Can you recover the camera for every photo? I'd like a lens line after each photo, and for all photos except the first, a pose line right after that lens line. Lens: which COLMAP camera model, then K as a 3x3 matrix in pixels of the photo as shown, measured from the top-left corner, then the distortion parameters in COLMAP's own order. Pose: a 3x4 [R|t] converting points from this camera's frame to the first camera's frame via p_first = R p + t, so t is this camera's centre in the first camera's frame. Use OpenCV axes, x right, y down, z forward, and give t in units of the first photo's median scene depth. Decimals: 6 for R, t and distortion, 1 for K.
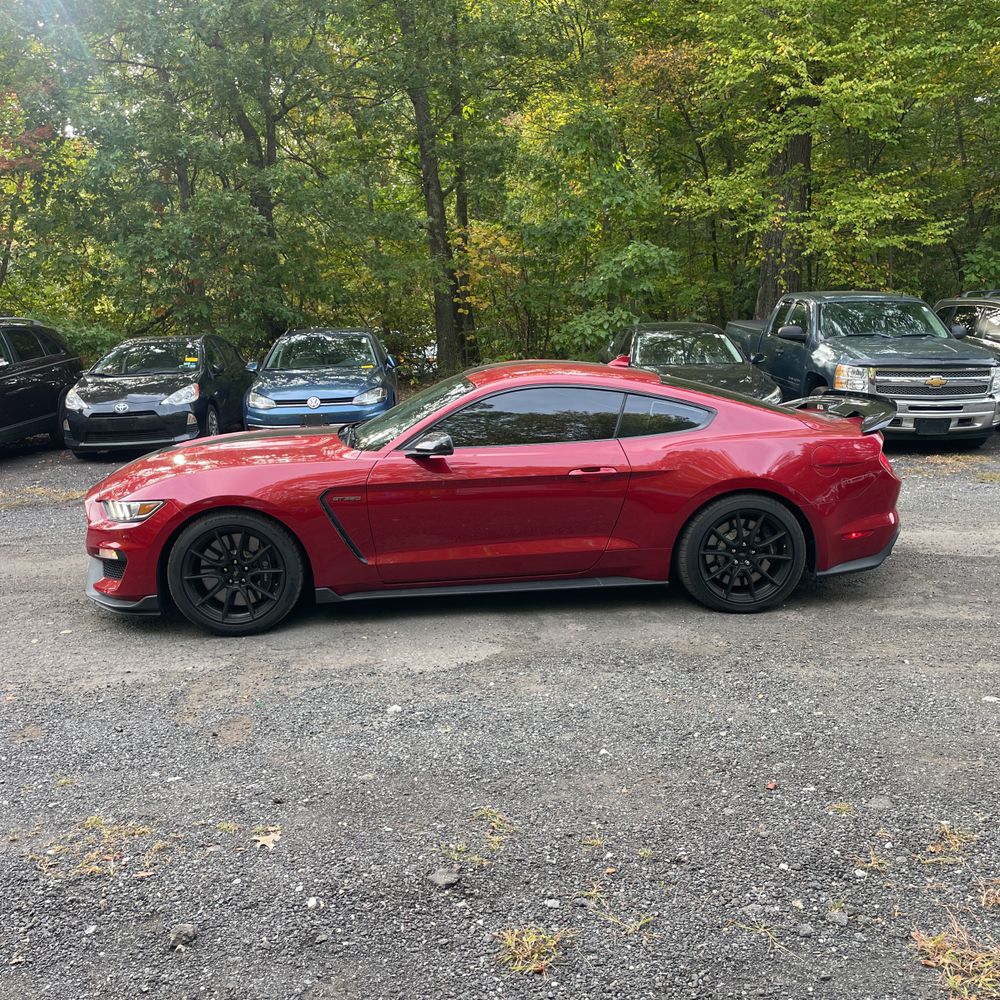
lens RADIAL K [[1014.7, 0, 488.1], [0, 1014.7, 490.6], [0, 0, 1]] dist [0.090758, -0.126170]
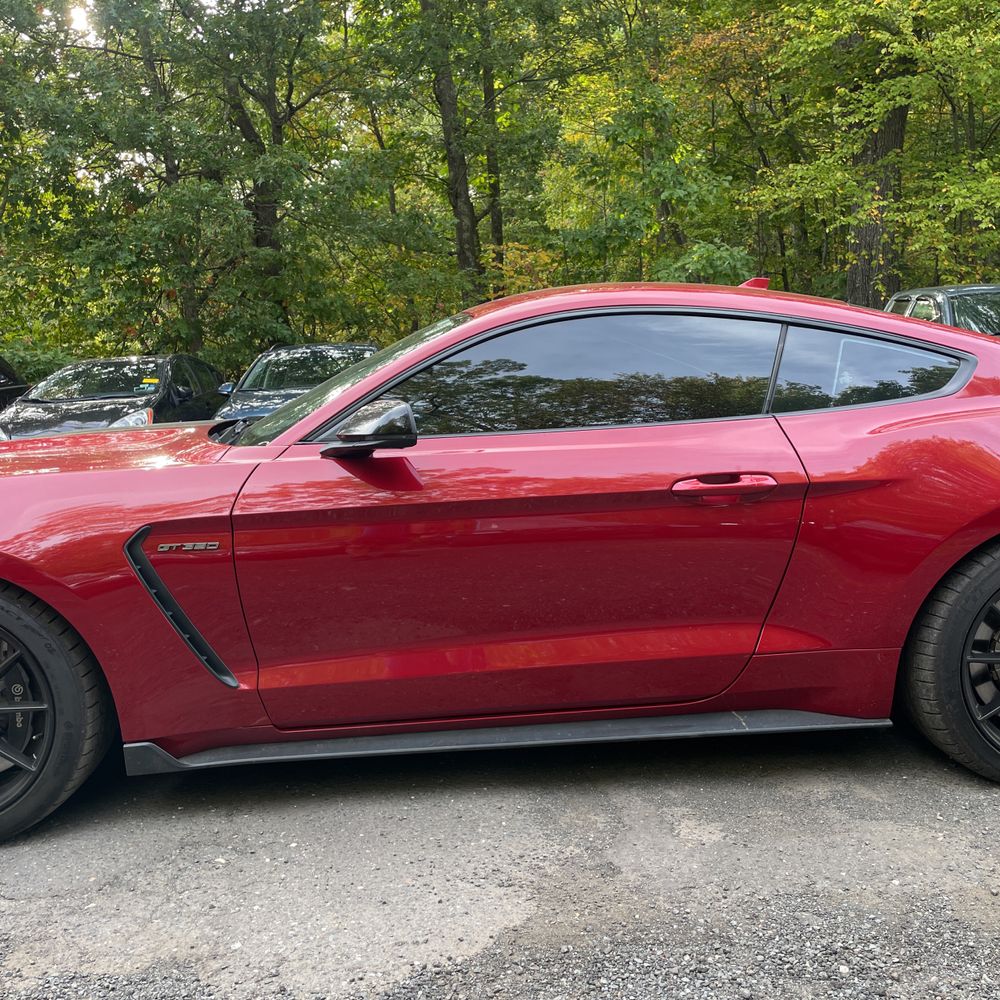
lens RADIAL K [[1014.7, 0, 488.1], [0, 1014.7, 490.6], [0, 0, 1]] dist [0.090758, -0.126170]
pose [[0.998937, -0.012139, -0.044463, 0.005683], [0.009674, 0.998426, -0.055238, 0.003163], [0.045064, 0.054749, 0.997483, 0.184109]]
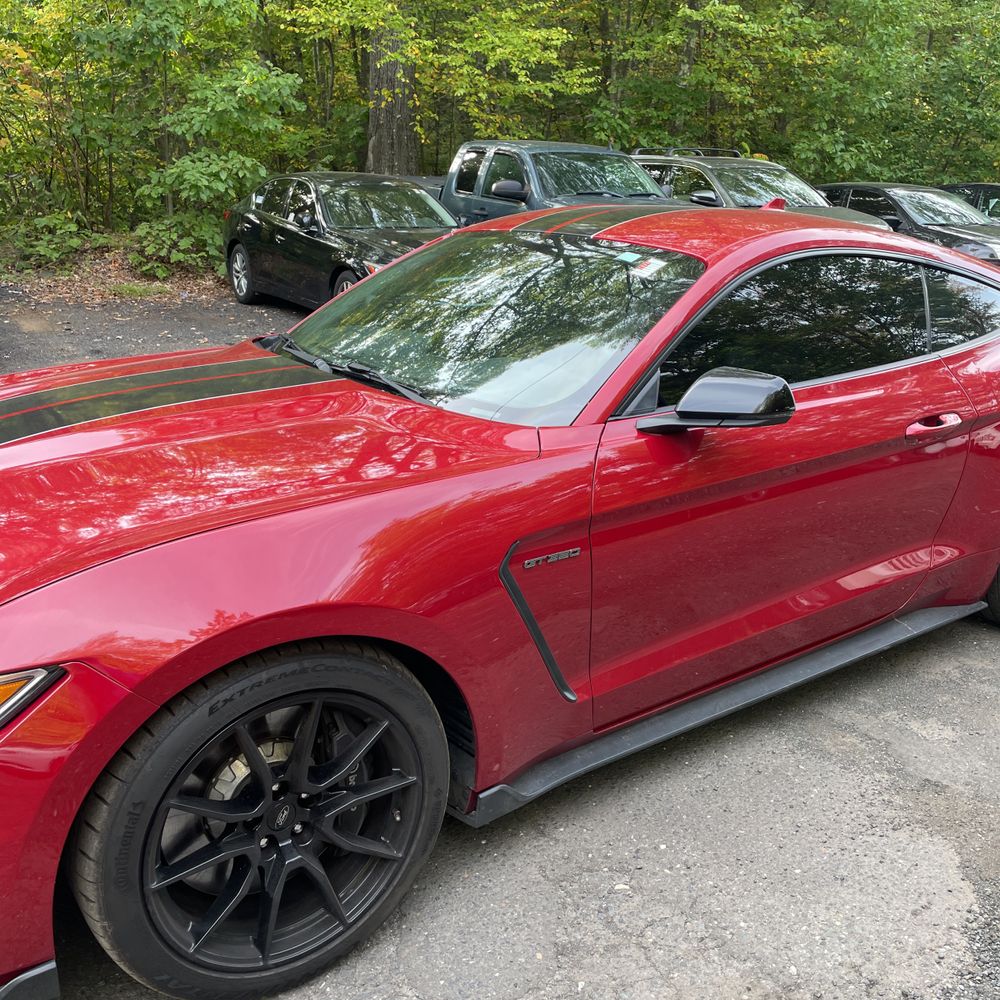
lens RADIAL K [[1026.1, 0, 513.3], [0, 1026.1, 501.1], [0, 0, 1]] dist [0.026614, -0.013690]
pose [[0.859797, -0.129115, 0.494043, -0.114757], [0.064036, 0.987130, 0.146537, -0.023683], [-0.506605, -0.094356, 0.857000, 0.229388]]
